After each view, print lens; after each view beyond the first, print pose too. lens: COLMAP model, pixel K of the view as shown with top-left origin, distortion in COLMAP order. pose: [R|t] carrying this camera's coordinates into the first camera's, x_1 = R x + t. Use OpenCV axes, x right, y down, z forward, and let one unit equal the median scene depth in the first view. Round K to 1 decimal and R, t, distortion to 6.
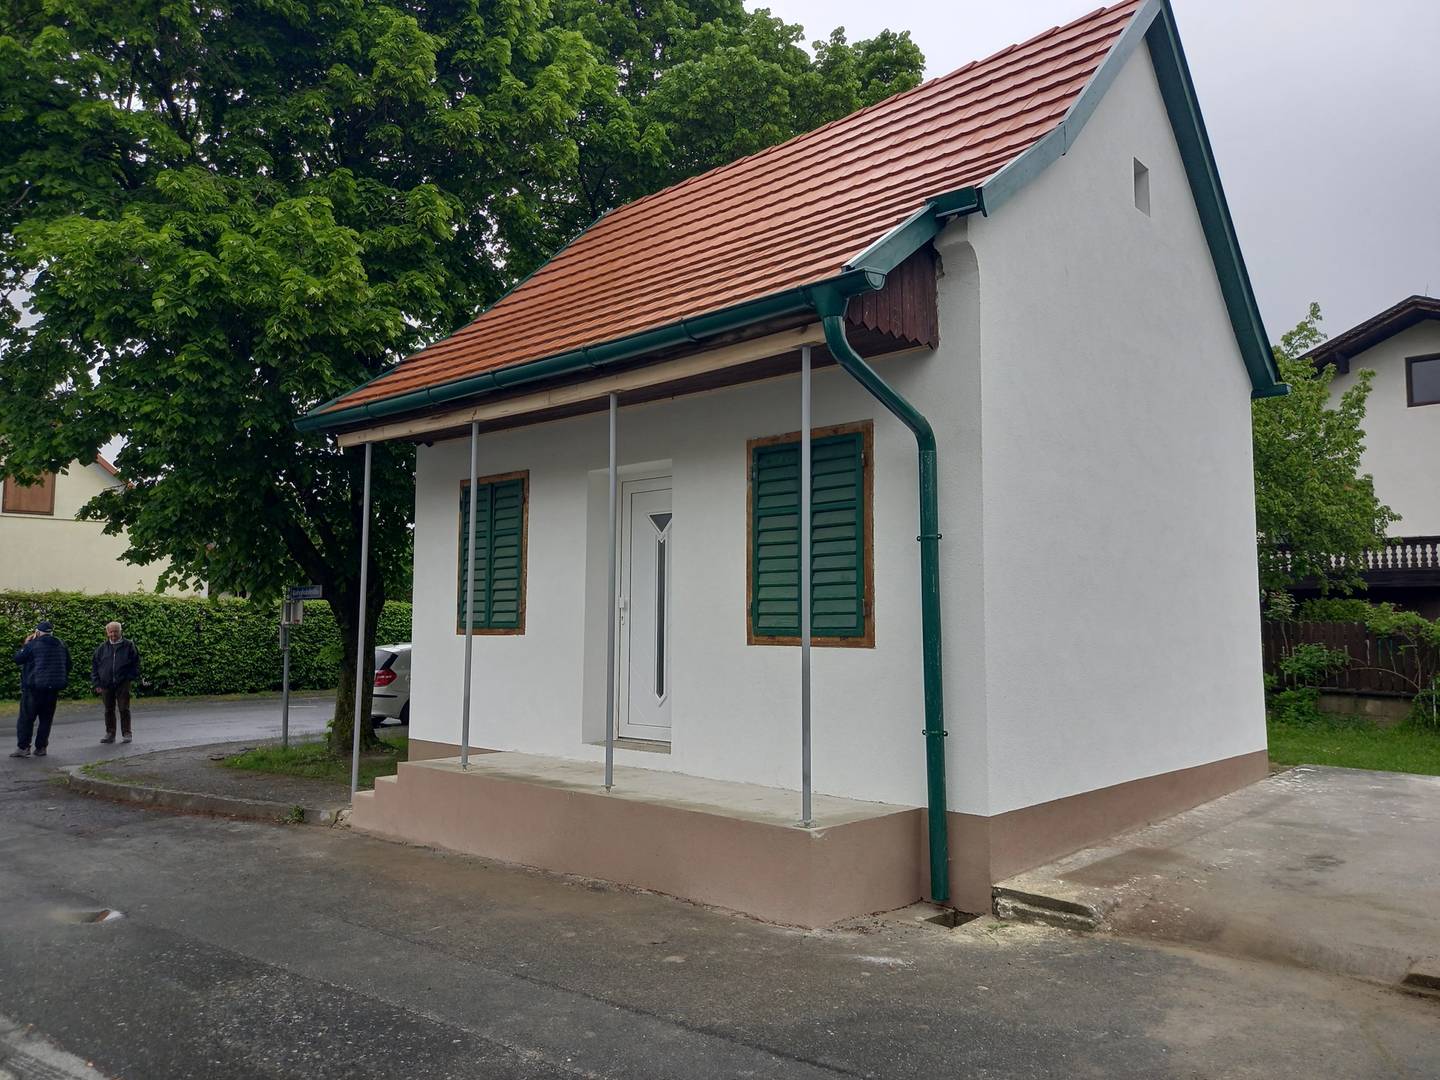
lens RADIAL K [[1053.8, 0, 717.8], [0, 1053.8, 536.5], [0, 0, 1]] dist [0.041473, -0.025588]
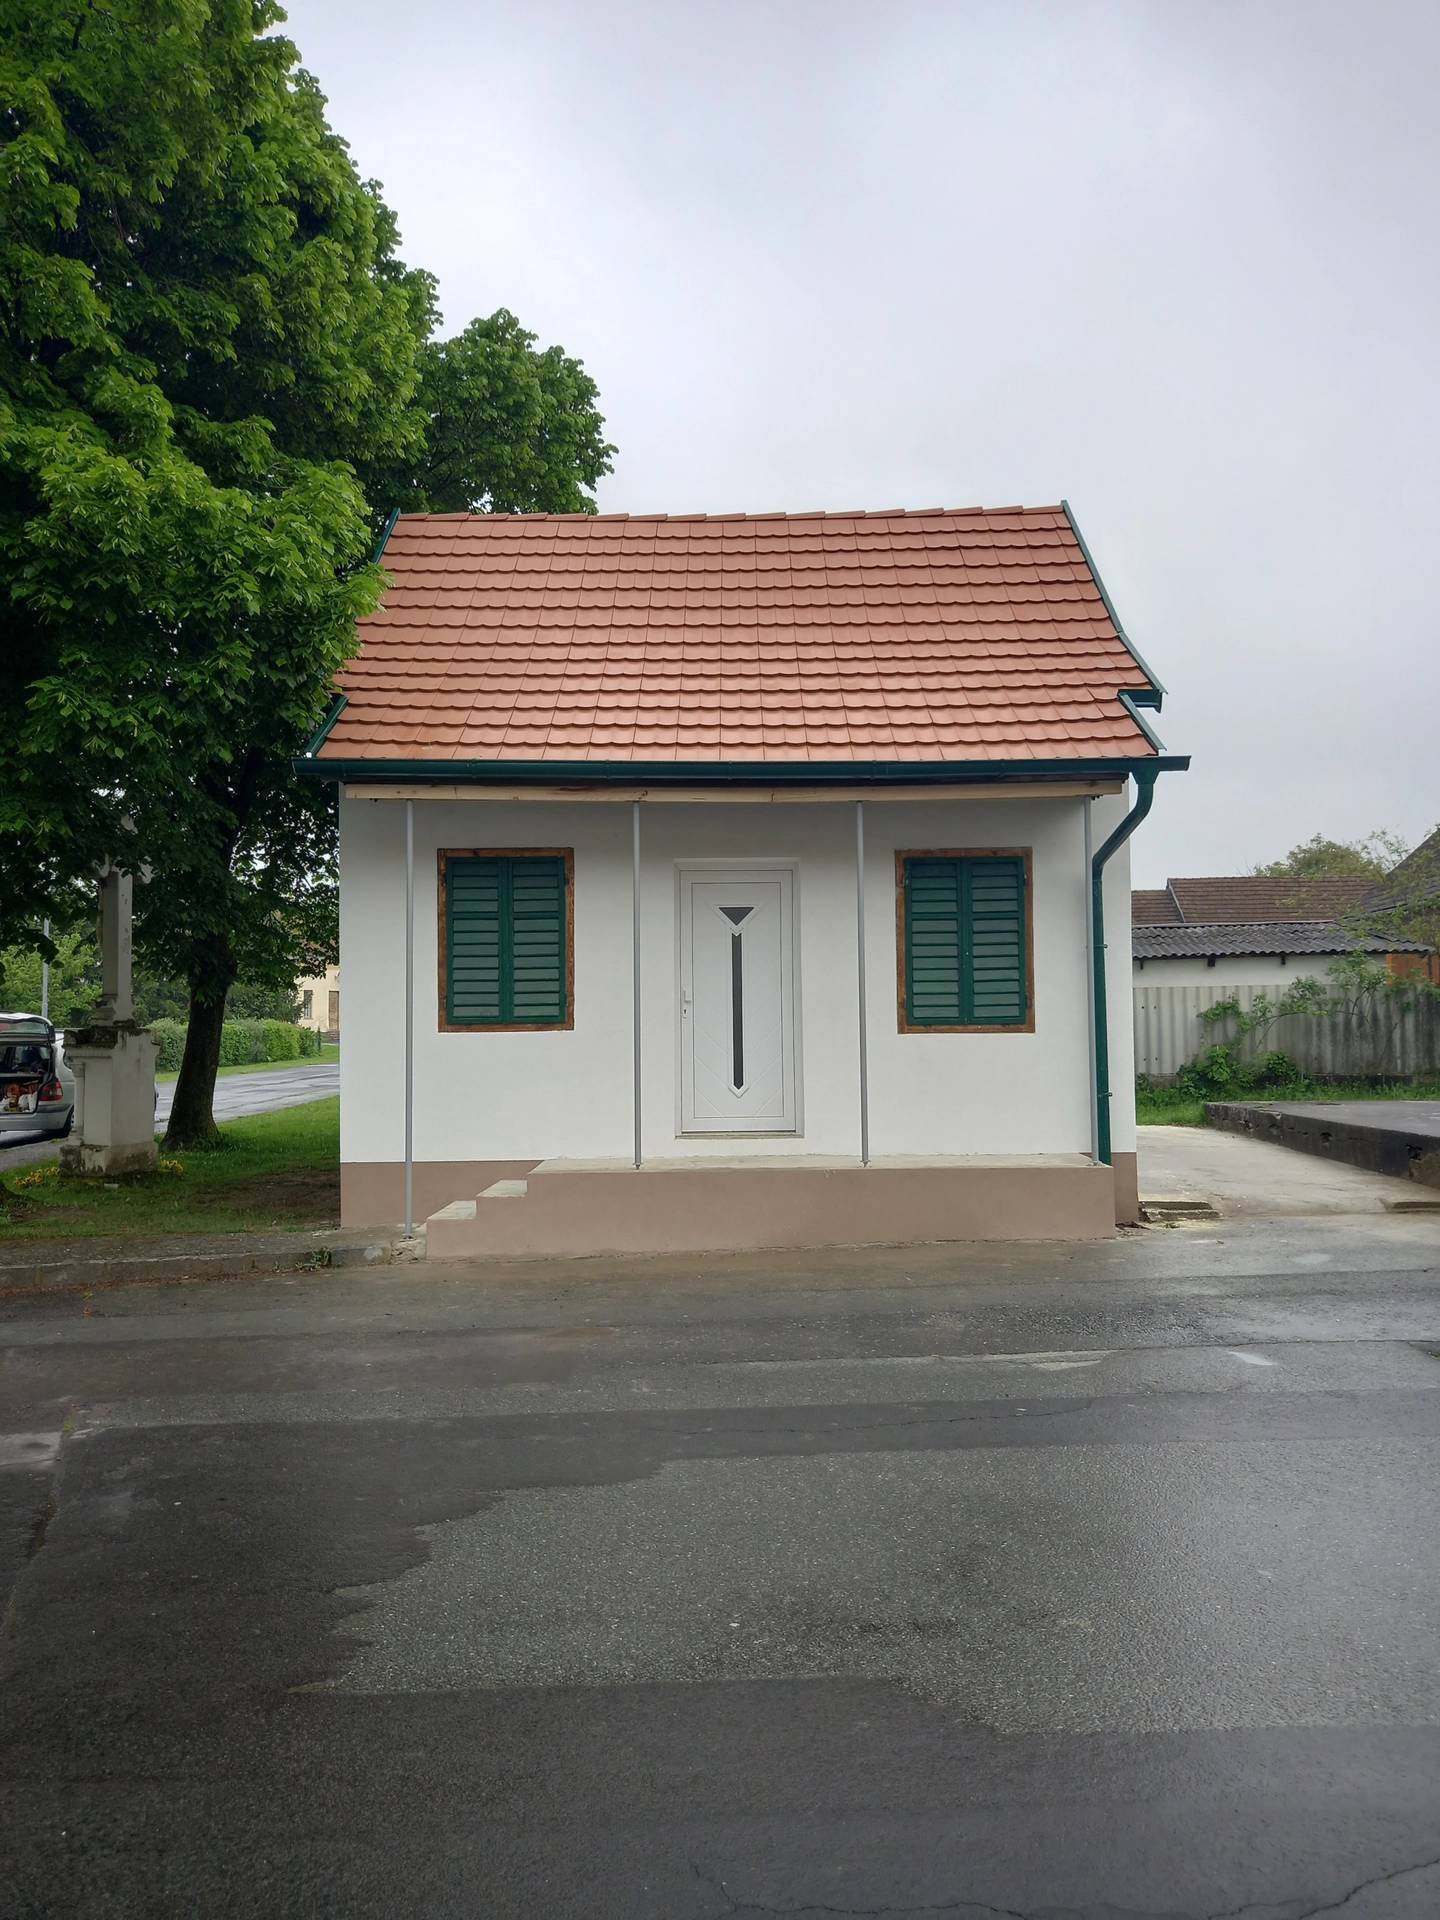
lens RADIAL K [[1405.1, 0, 732.1], [0, 1405.1, 978.4], [0, 0, 1]] dist [0.041473, -0.025588]
pose [[0.732923, 0.014418, 0.680159, -0.963382], [-0.045448, 0.998580, 0.027806, 0.009239], [-0.678792, -0.051291, 0.732537, 0.022203]]
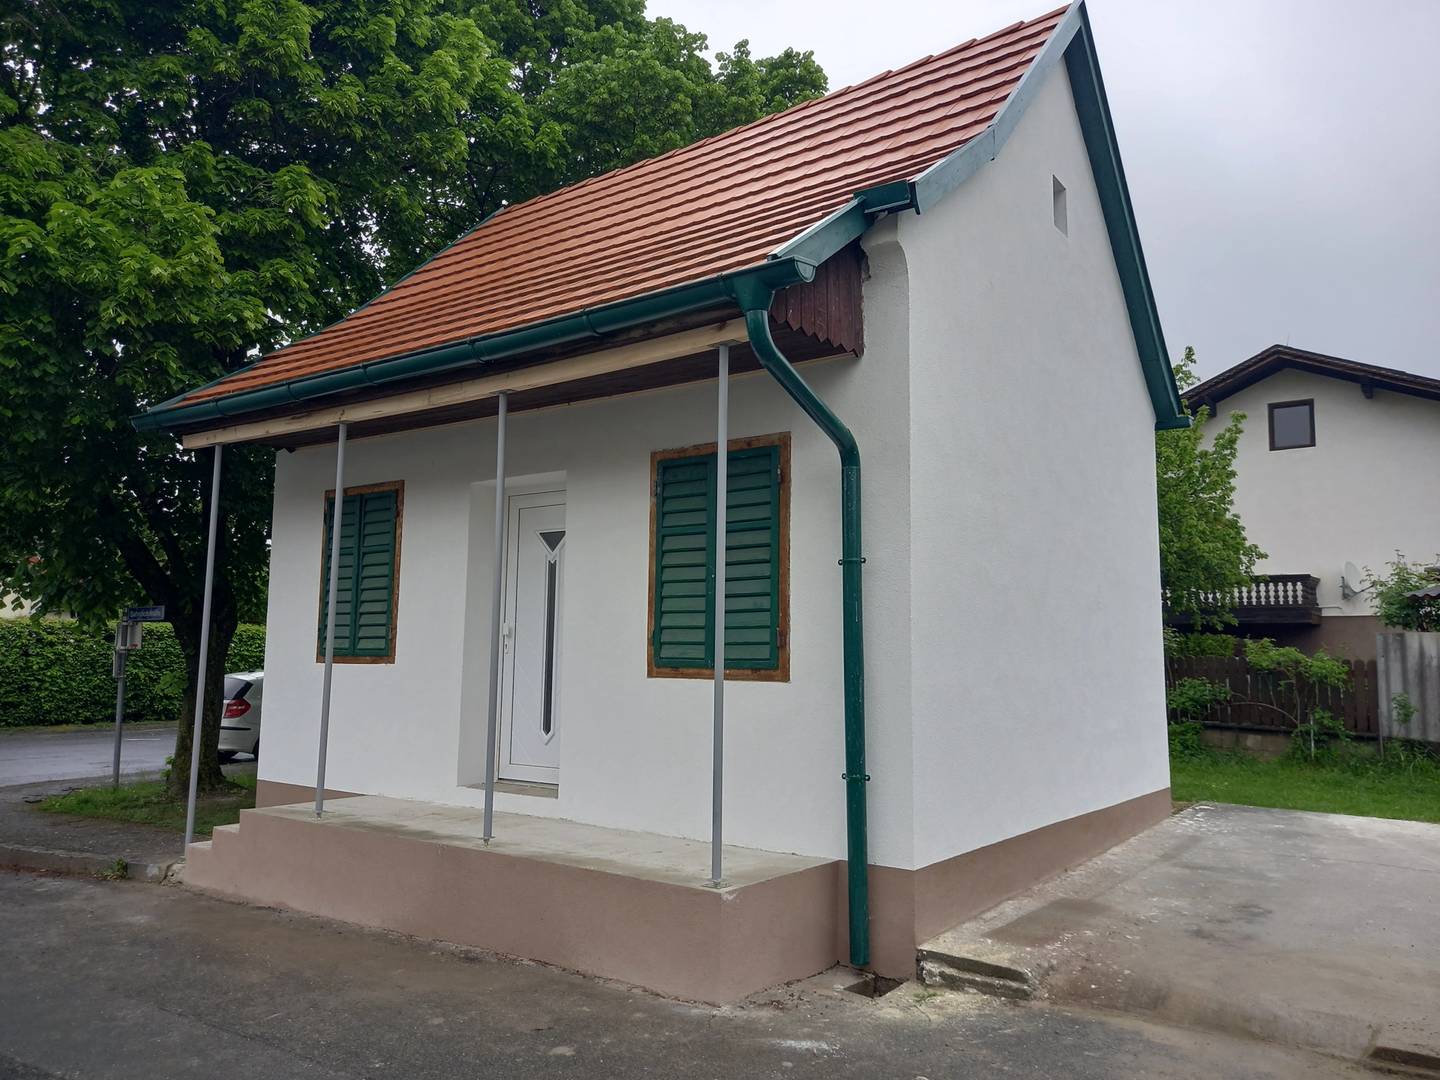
lens RADIAL K [[1053.8, 0, 712.2], [0, 1053.8, 539.3], [0, 0, 1]] dist [0.041473, -0.025588]
pose [[0.994218, 0.021151, 0.105281, -0.012140], [-0.018591, 0.999509, -0.025236, 0.005379], [-0.105763, 0.023133, 0.994122, 0.079632]]
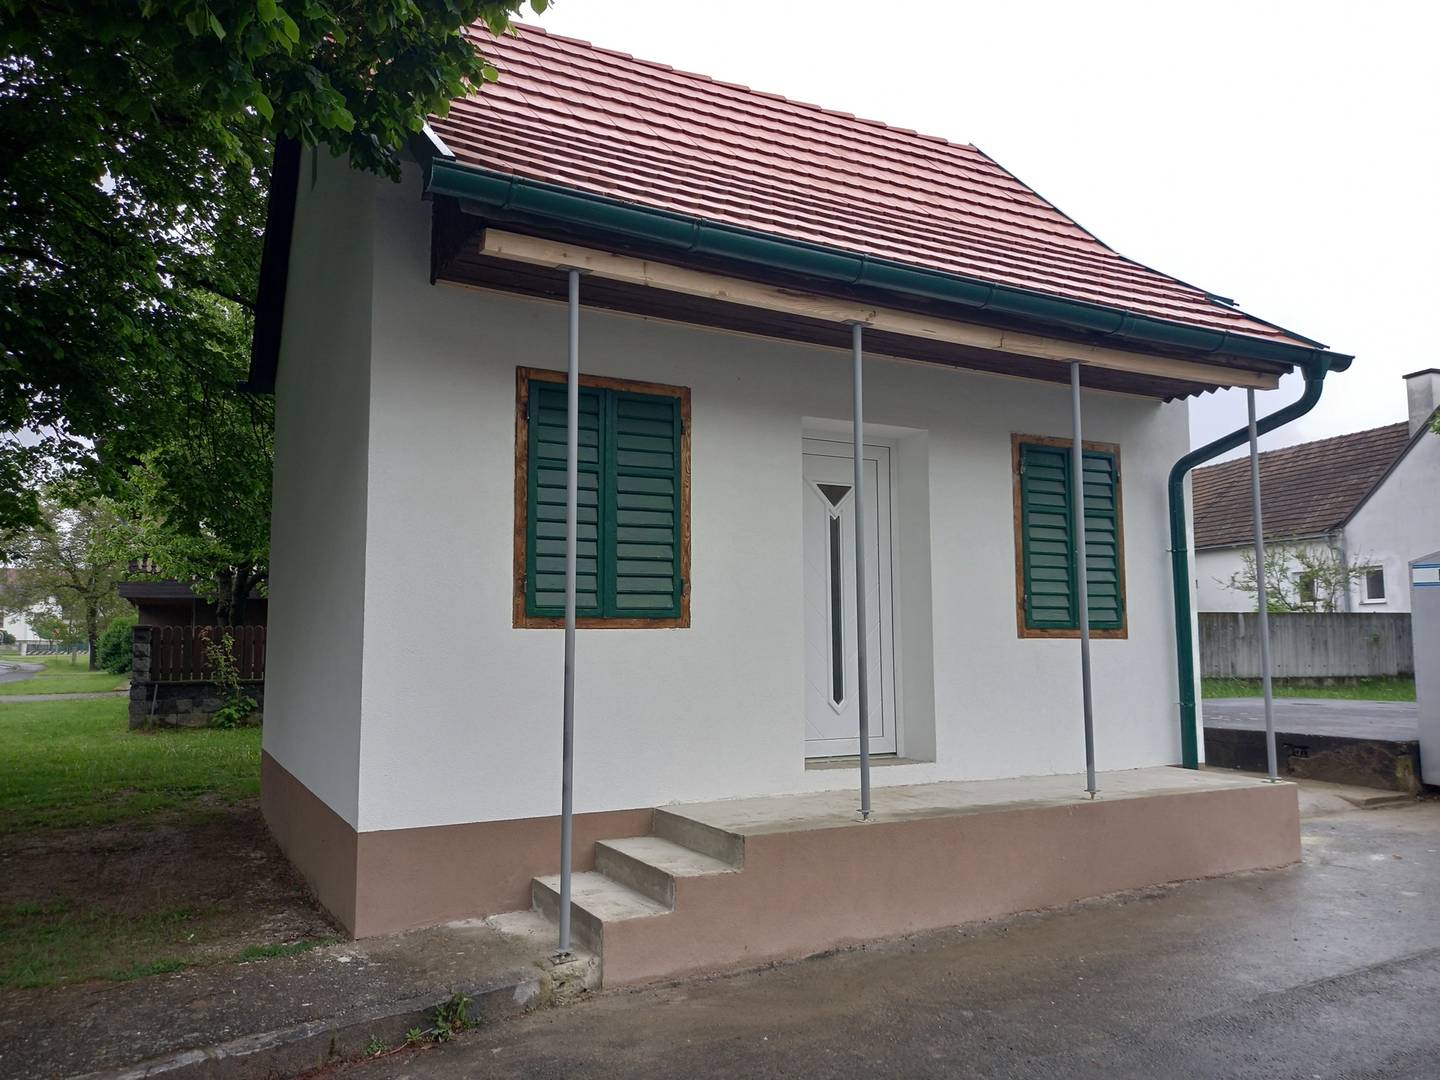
lens RADIAL K [[1053.8, 0, 718.3], [0, 1053.8, 541.1], [0, 0, 1]] dist [0.041473, -0.025588]
pose [[0.332379, 0.087728, 0.939057, -0.869416], [-0.077935, 0.994814, -0.065352, 0.085053], [-0.939920, -0.051463, 0.337493, 0.802231]]
